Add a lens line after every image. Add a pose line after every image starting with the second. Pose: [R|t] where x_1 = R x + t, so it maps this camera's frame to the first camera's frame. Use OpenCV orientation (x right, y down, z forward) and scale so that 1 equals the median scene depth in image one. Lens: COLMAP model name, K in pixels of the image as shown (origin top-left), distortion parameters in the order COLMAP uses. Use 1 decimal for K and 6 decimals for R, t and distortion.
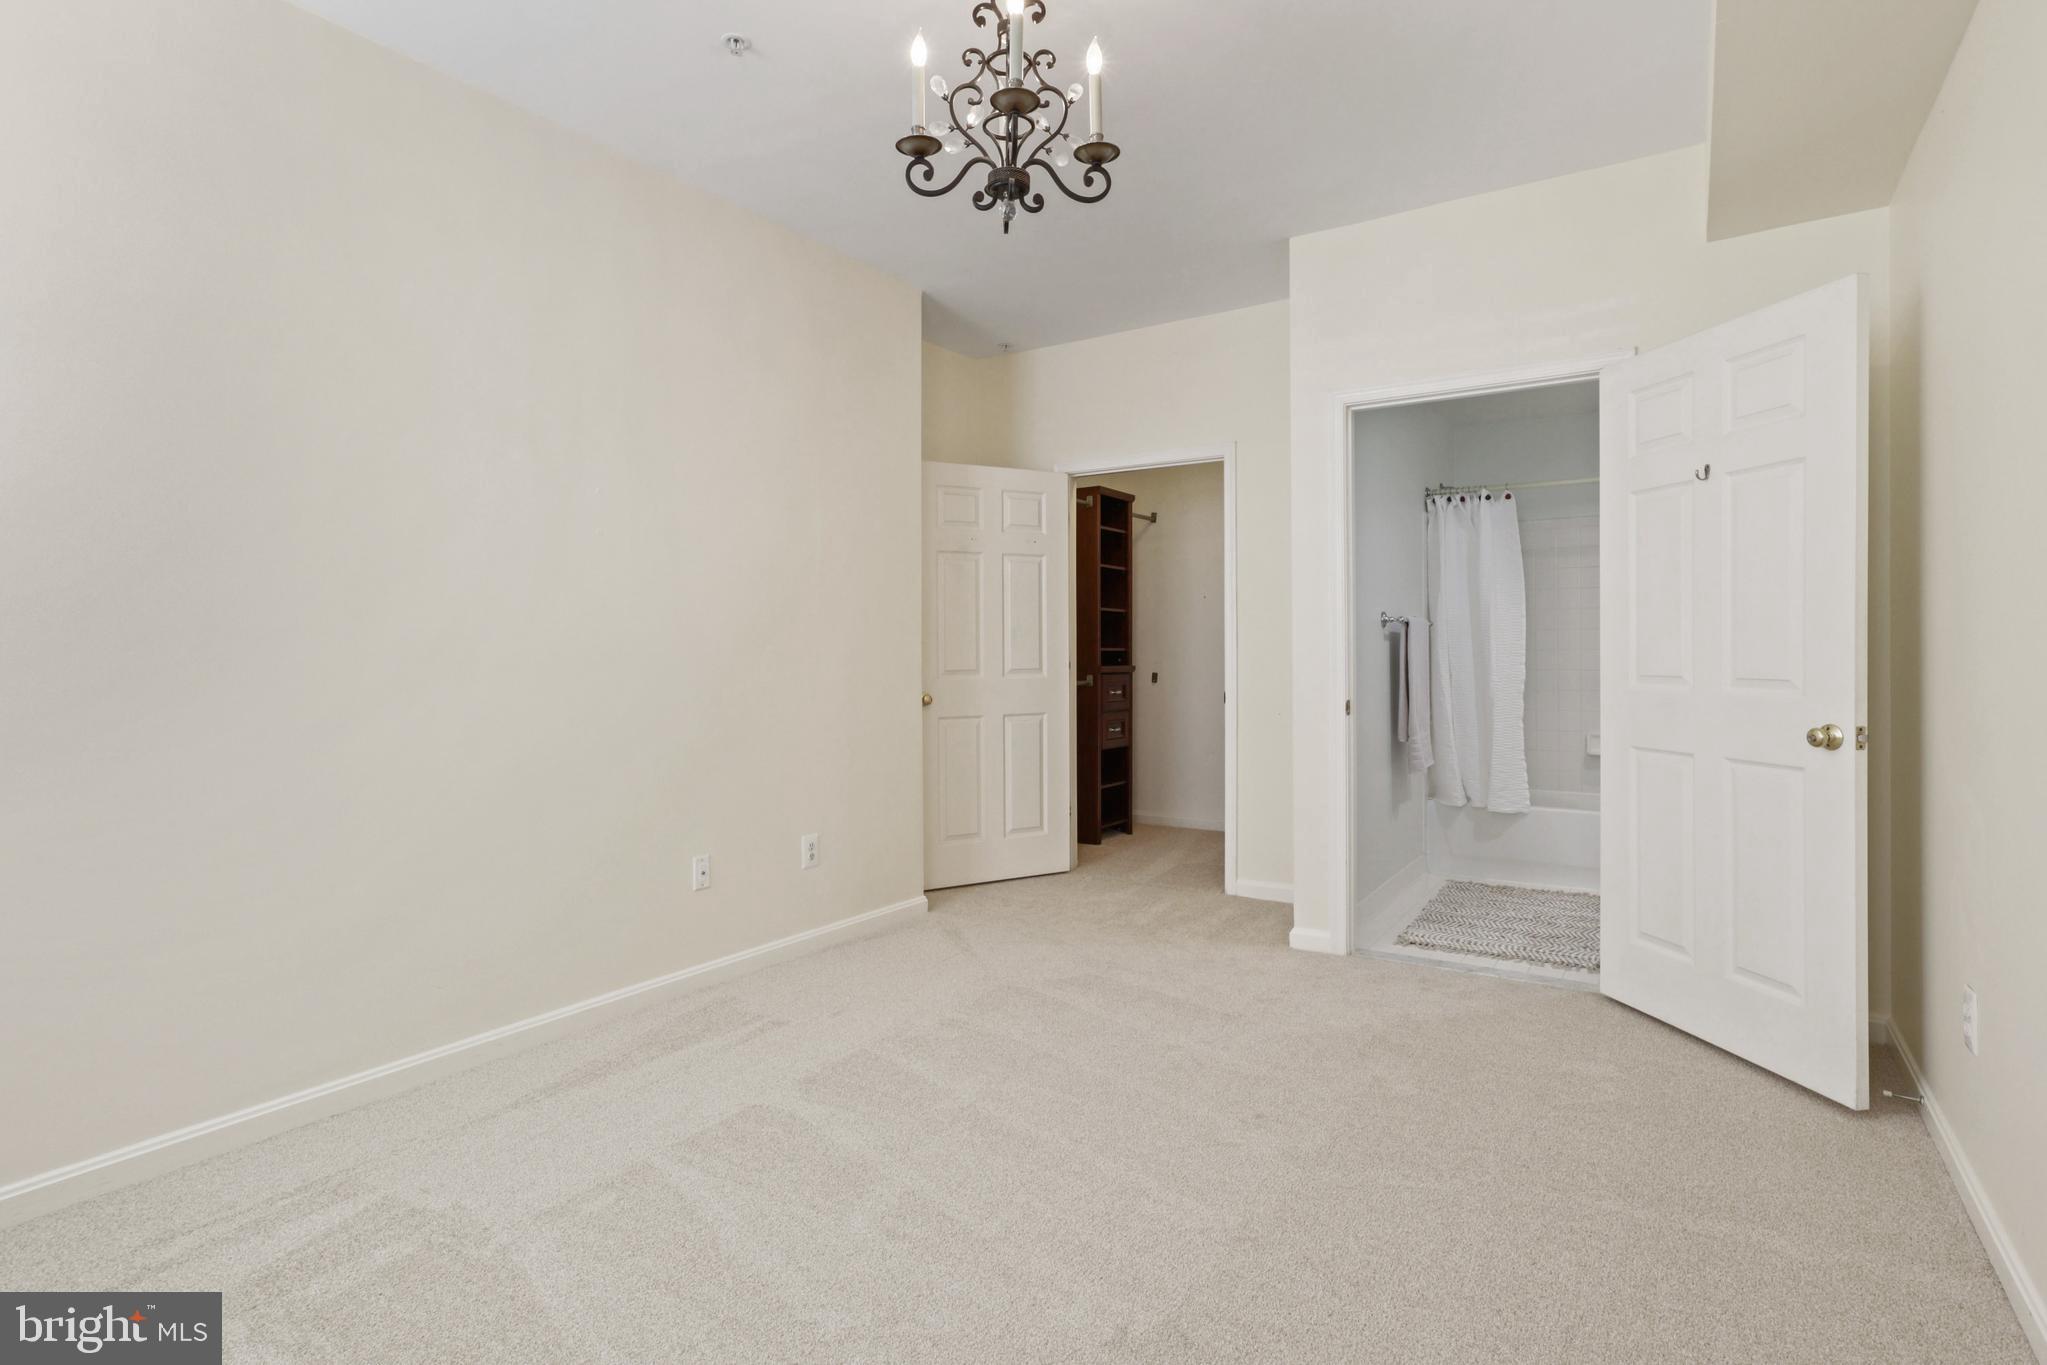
lens RADIAL K [[1024.1, 0, 1018.7], [0, 1024.1, 667.9], [0, 0, 1]] dist [-0.020721, 0.014270]
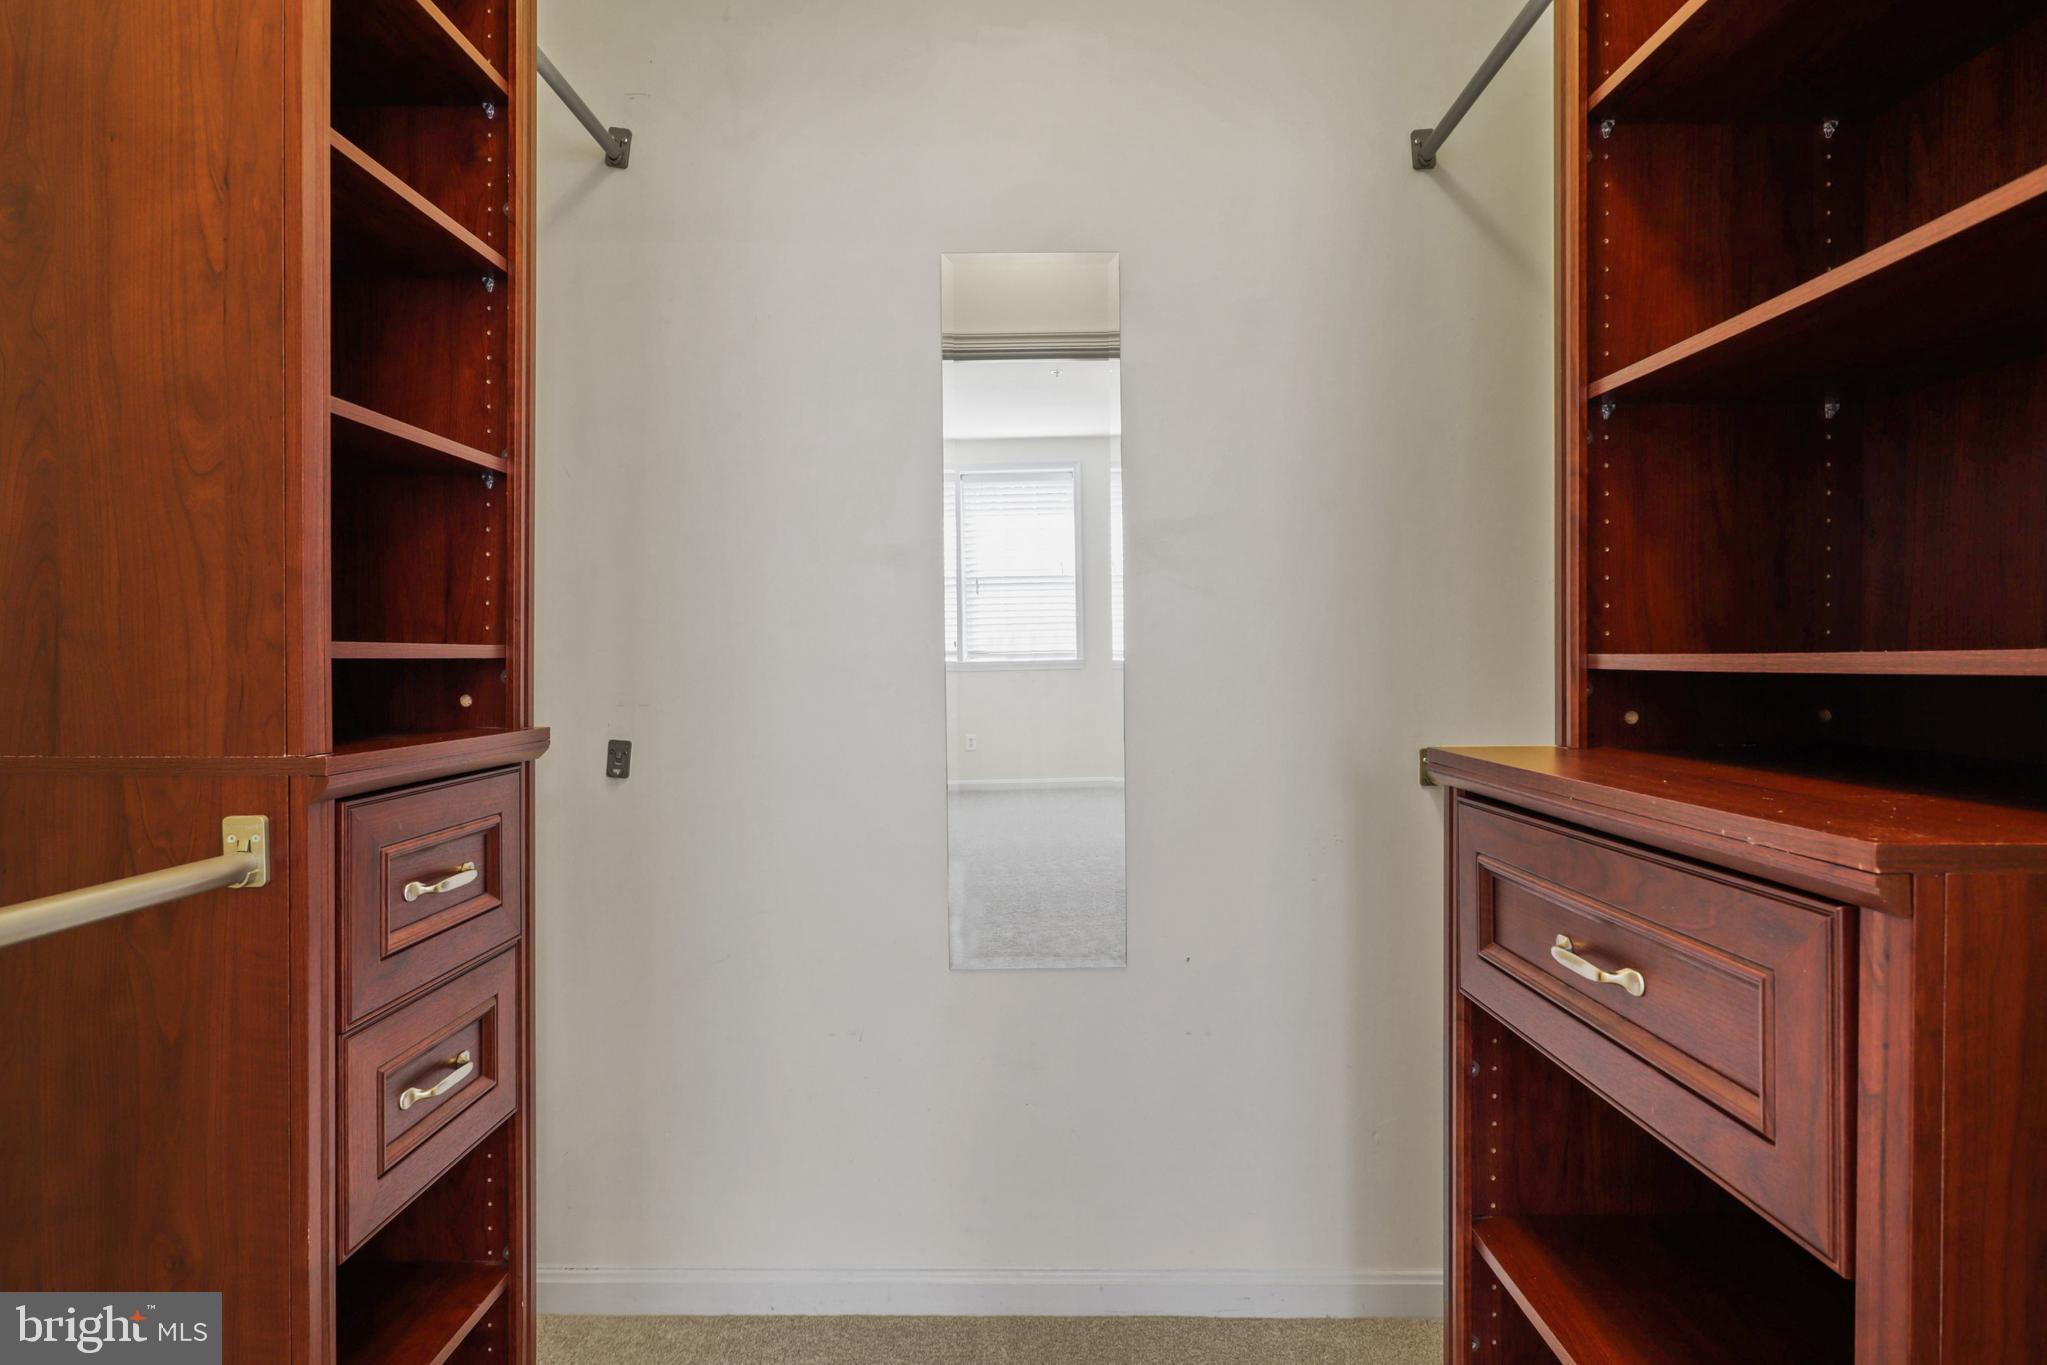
lens RADIAL K [[1024.1, 0, 1018.7], [0, 1024.1, 667.9], [0, 0, 1]] dist [-0.020721, 0.014270]
pose [[0.838993, 0.002109, 0.544138, 0.083991], [0.000111, 0.999992, -0.004047, -0.015129], [-0.544142, 0.003456, 0.838986, 0.805356]]
